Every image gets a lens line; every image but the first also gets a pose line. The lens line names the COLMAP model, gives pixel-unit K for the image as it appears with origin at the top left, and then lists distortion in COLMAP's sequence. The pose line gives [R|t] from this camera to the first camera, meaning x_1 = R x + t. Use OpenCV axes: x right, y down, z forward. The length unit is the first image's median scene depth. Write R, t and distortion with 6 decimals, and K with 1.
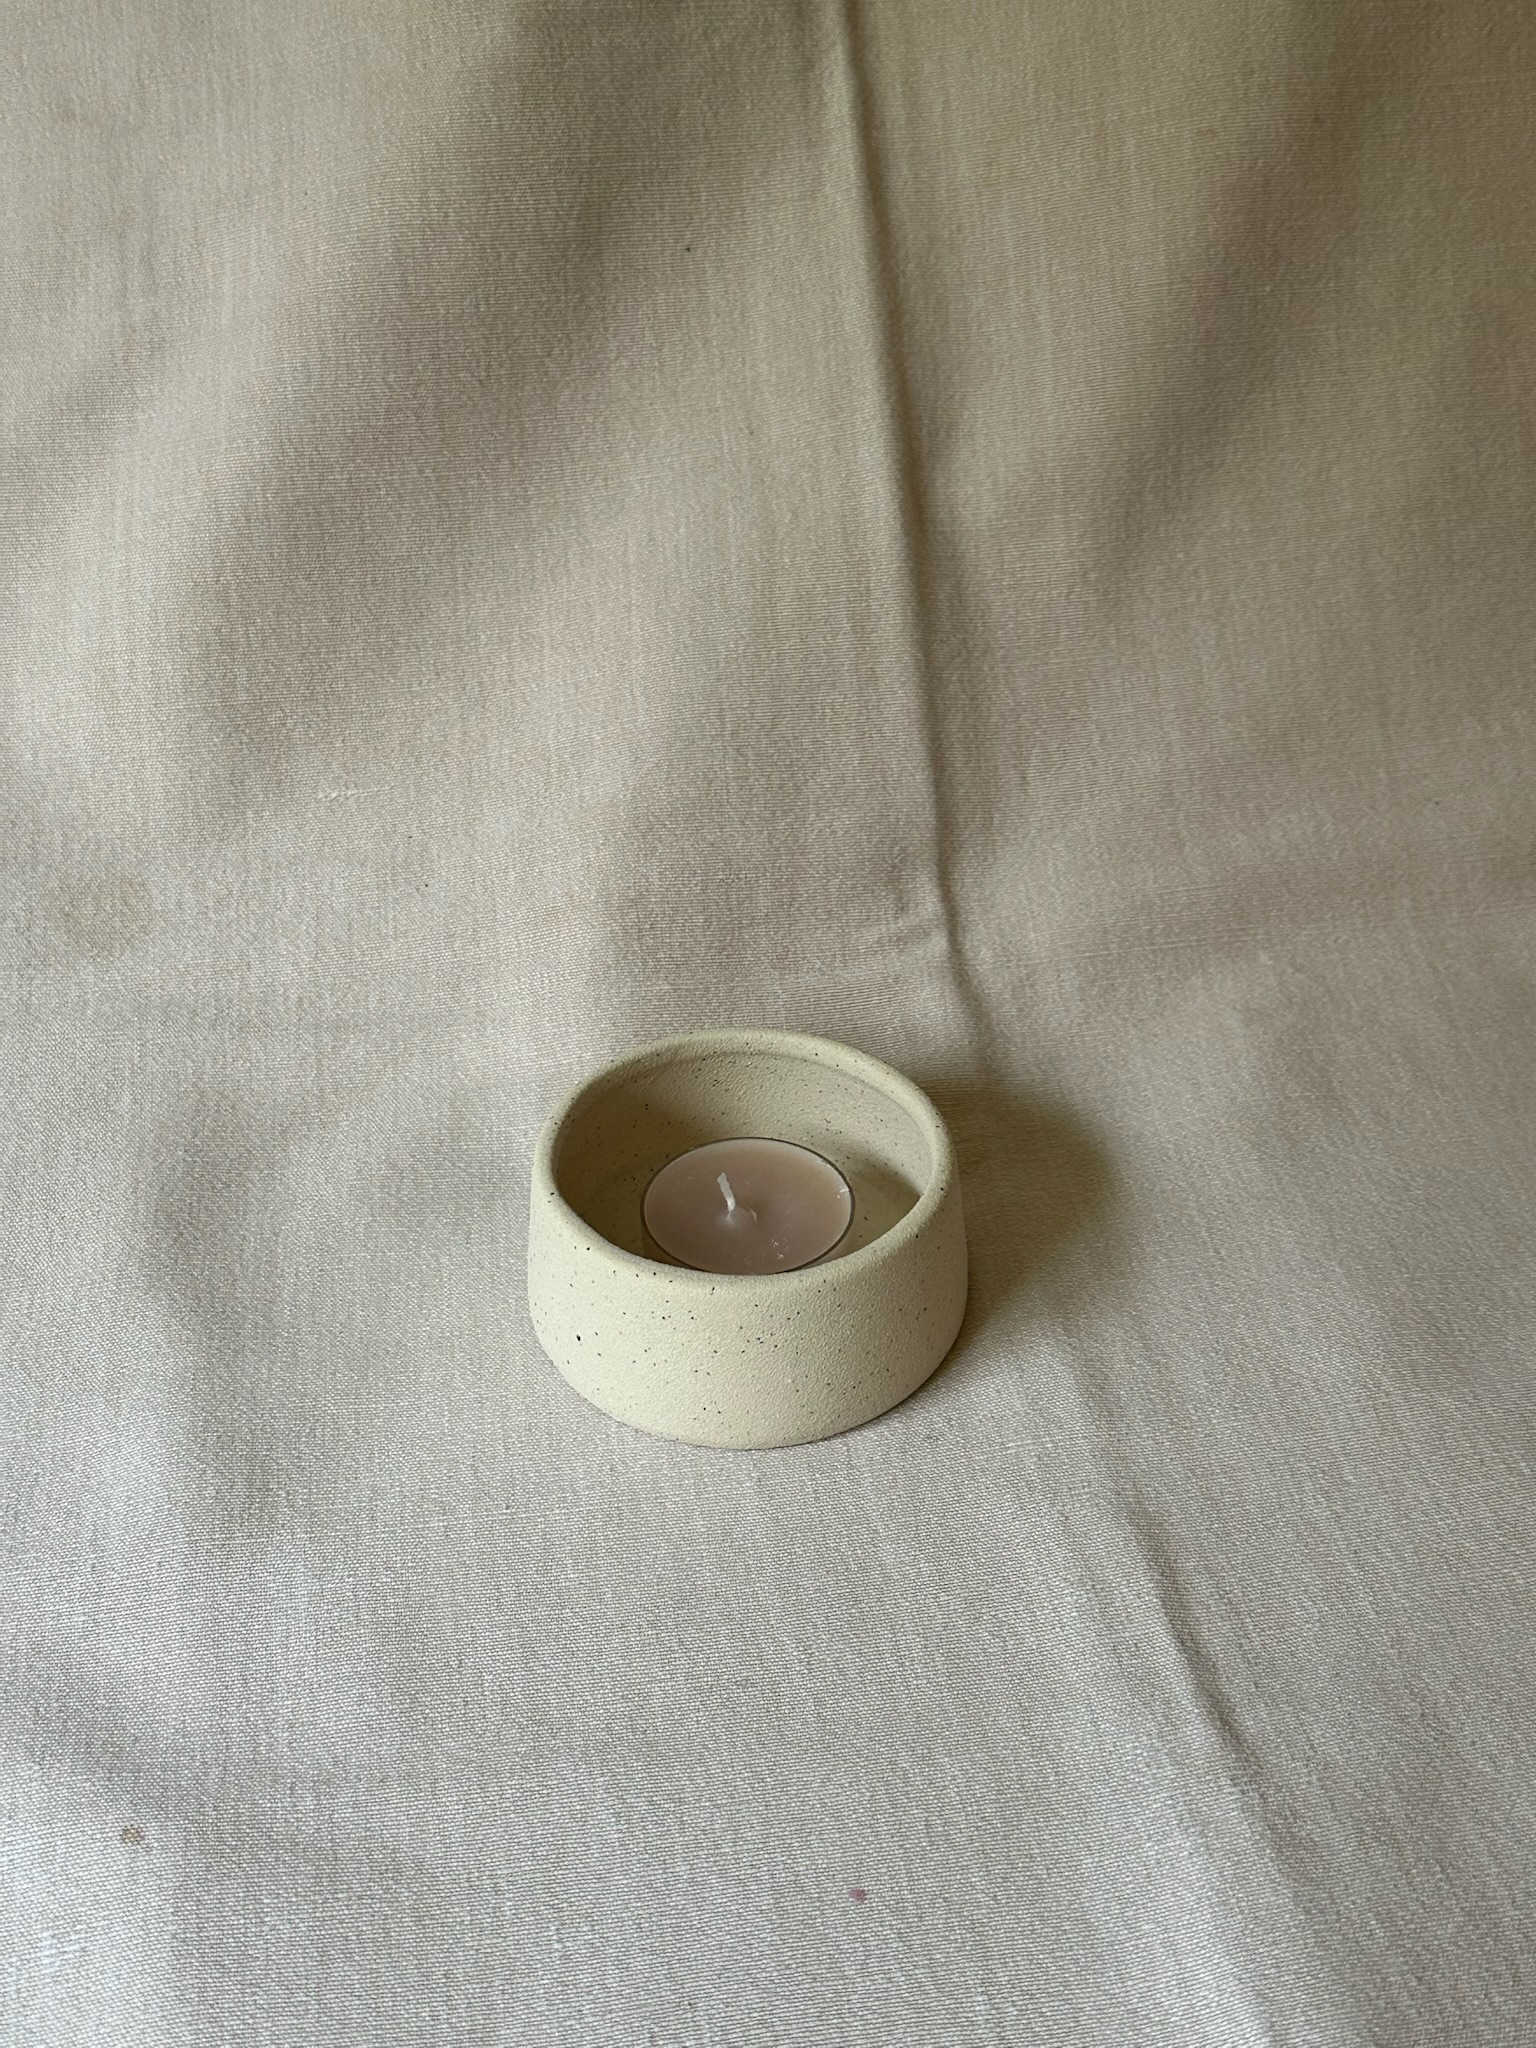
lens RADIAL K [[2459.1, 0, 767.3], [0, 2459.1, 1023.4], [0, 0, 1]] dist [0.194559, -0.472199]
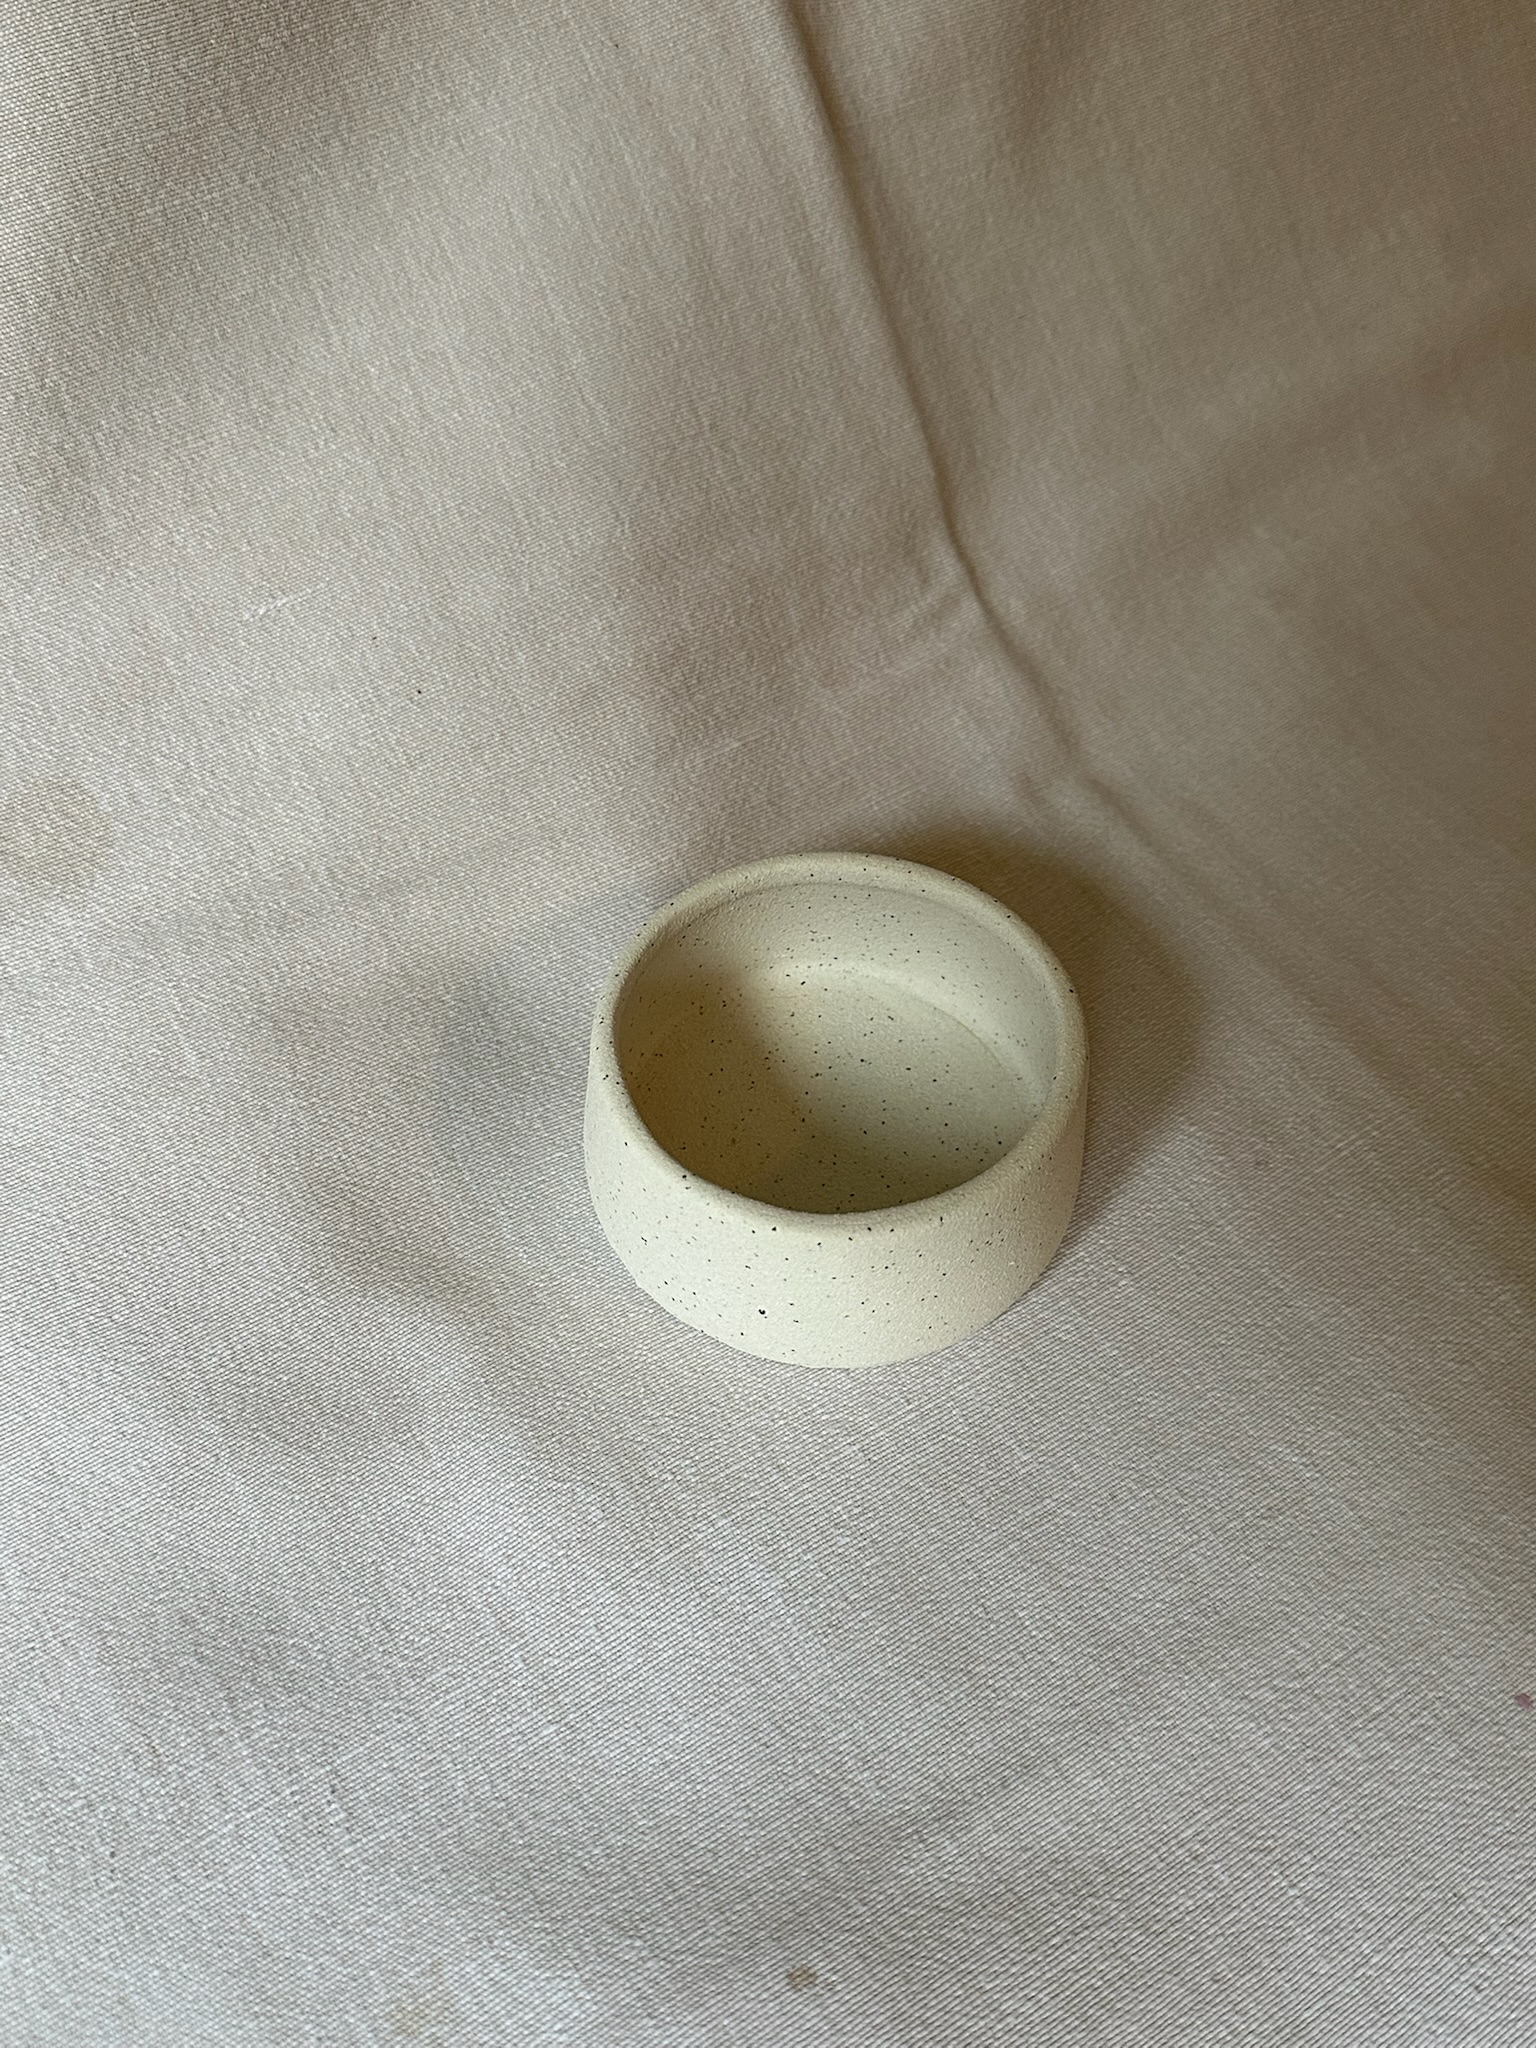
lens RADIAL K [[1911.4, 0, 767.4], [0, 1911.4, 1020.1], [0, 0, 1]] dist [0.153022, -0.413497]
pose [[0.911847, -0.316153, 0.261884, -0.235649], [0.231152, 0.922574, 0.308912, -0.129904], [-0.339270, -0.221146, 0.914325, 0.334262]]
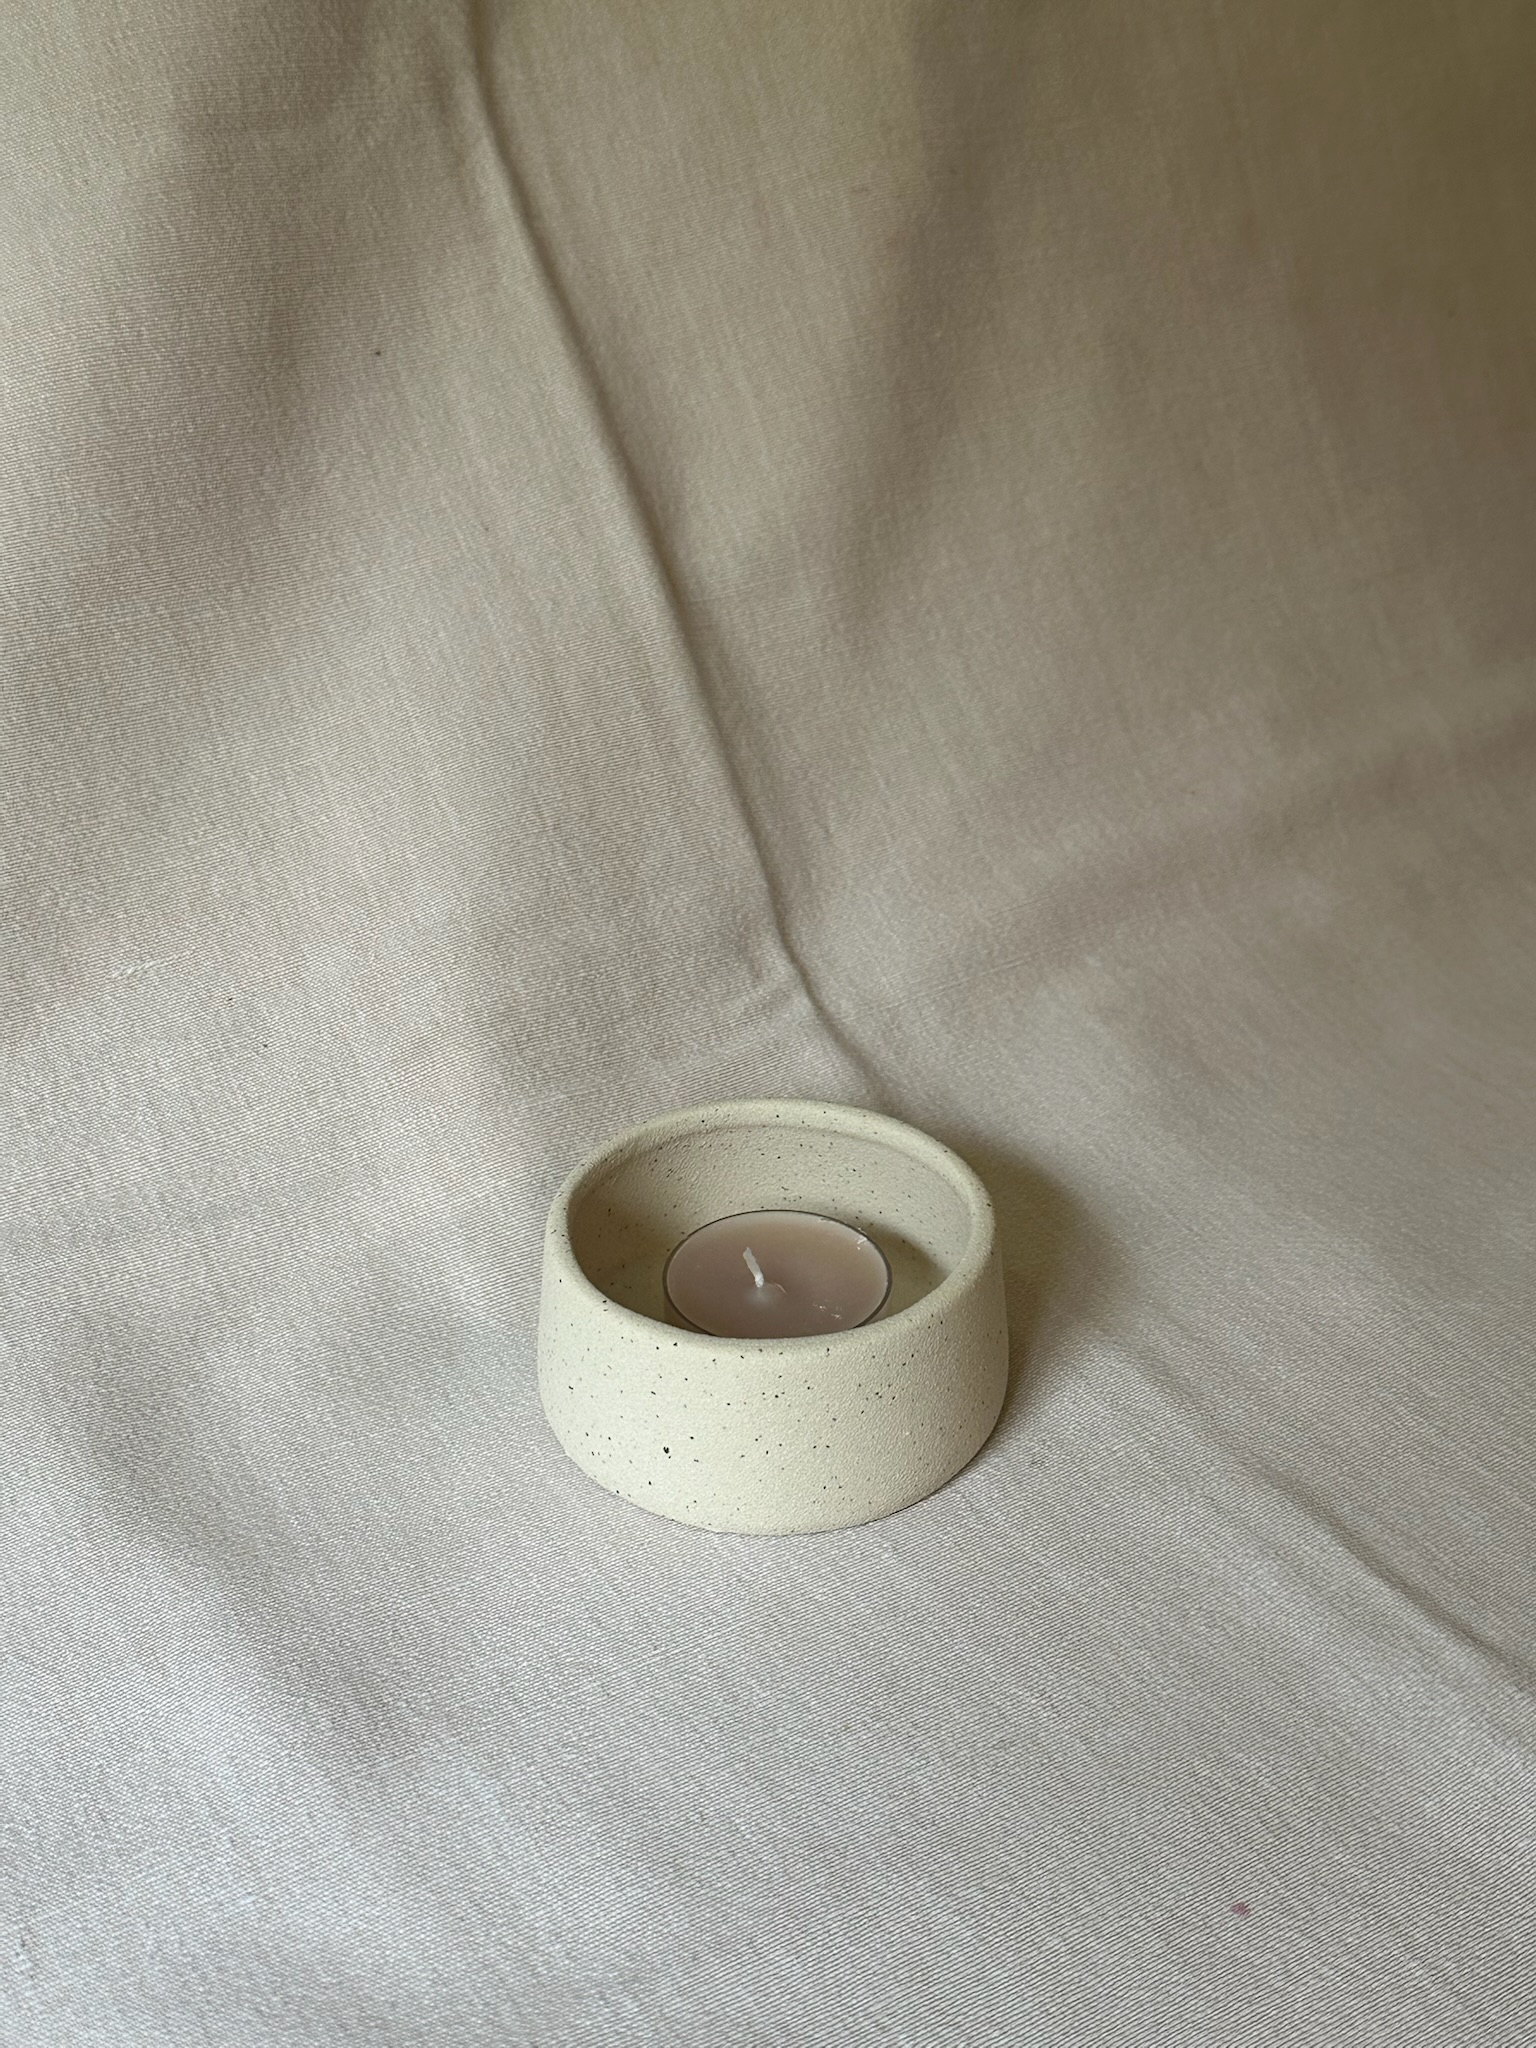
lens RADIAL K [[2413.9, 0, 769.7], [0, 2413.9, 1042.7], [0, 0, 1]] dist [0.201890, -0.520393]
pose [[0.928524, -0.190952, 0.318405, -0.248575], [0.218813, 0.974282, -0.053807, 0.031086], [-0.299941, 0.119632, 0.946427, 0.101297]]
